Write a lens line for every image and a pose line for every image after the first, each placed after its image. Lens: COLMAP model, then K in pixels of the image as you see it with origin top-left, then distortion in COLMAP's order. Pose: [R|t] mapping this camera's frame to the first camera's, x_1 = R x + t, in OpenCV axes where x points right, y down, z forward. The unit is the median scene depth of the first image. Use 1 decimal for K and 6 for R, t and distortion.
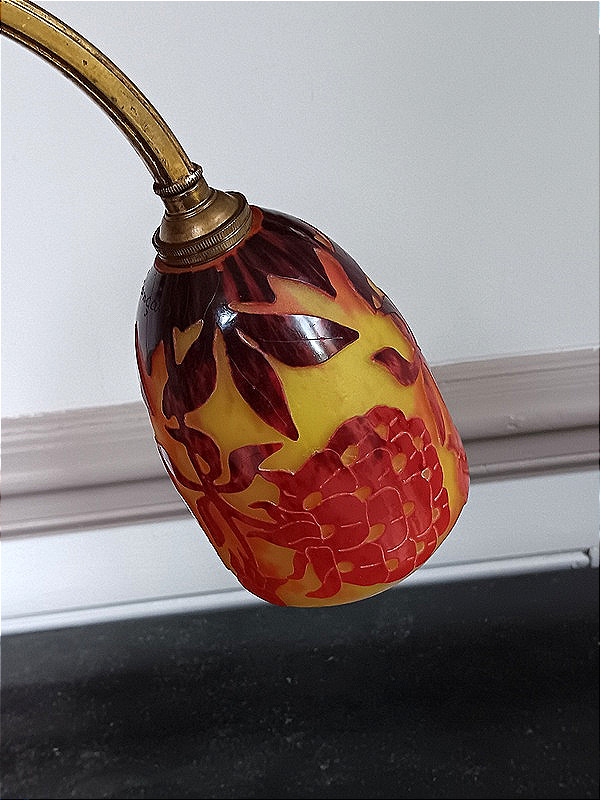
lens RADIAL K [[956.4, 0, 284.9], [0, 956.4, 400.2], [0, 0, 1]] dist [0.175301, -0.609721]
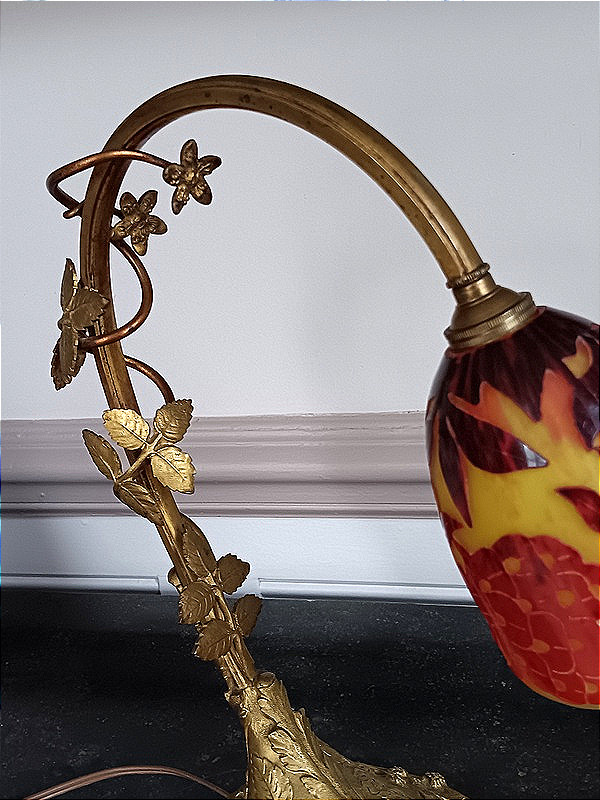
lens RADIAL K [[956.4, 0, 284.9], [0, 956.4, 400.2], [0, 0, 1]] dist [0.175301, -0.609721]
pose [[0.470998, 0.351982, -0.808869, 0.744789], [-0.236257, 0.933781, 0.268767, -0.337907], [0.849908, 0.064512, 0.522967, 0.216149]]
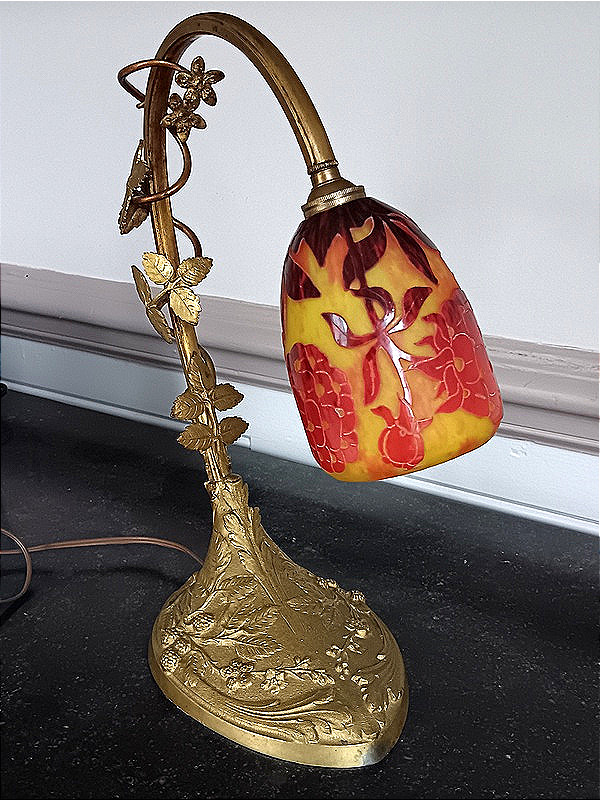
lens RADIAL K [[956.4, 0, 284.9], [0, 956.4, 400.2], [0, 0, 1]] dist [0.175301, -0.609721]
pose [[0.142200, 0.447026, -0.883146, 1.458564], [-0.323755, 0.864143, 0.385278, -0.483741], [0.935394, 0.231136, 0.267608, 0.574764]]
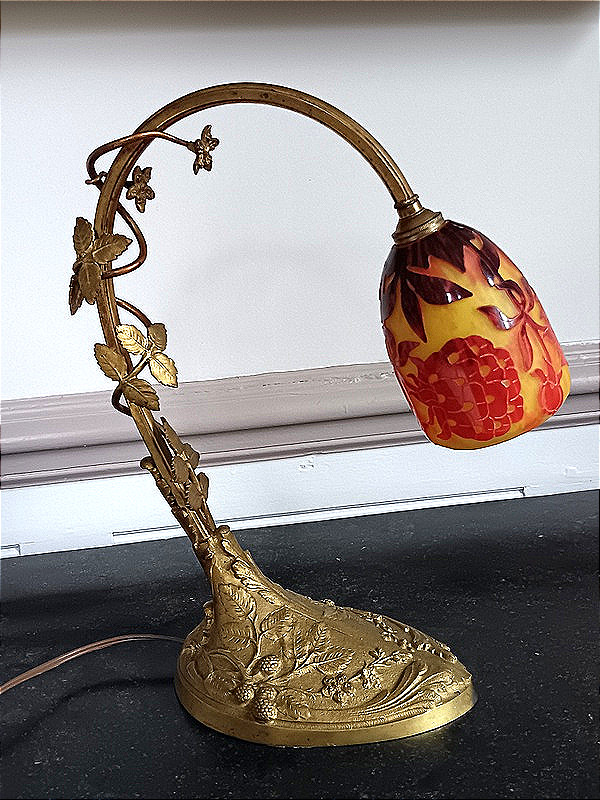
lens RADIAL K [[956.4, 0, 284.9], [0, 956.4, 400.2], [0, 0, 1]] dist [0.175301, -0.609721]
pose [[0.772206, 0.235202, -0.590236, 0.935481], [-0.236762, 0.968574, 0.076209, 0.072484], [0.589612, 0.080897, 0.803626, -0.690014]]
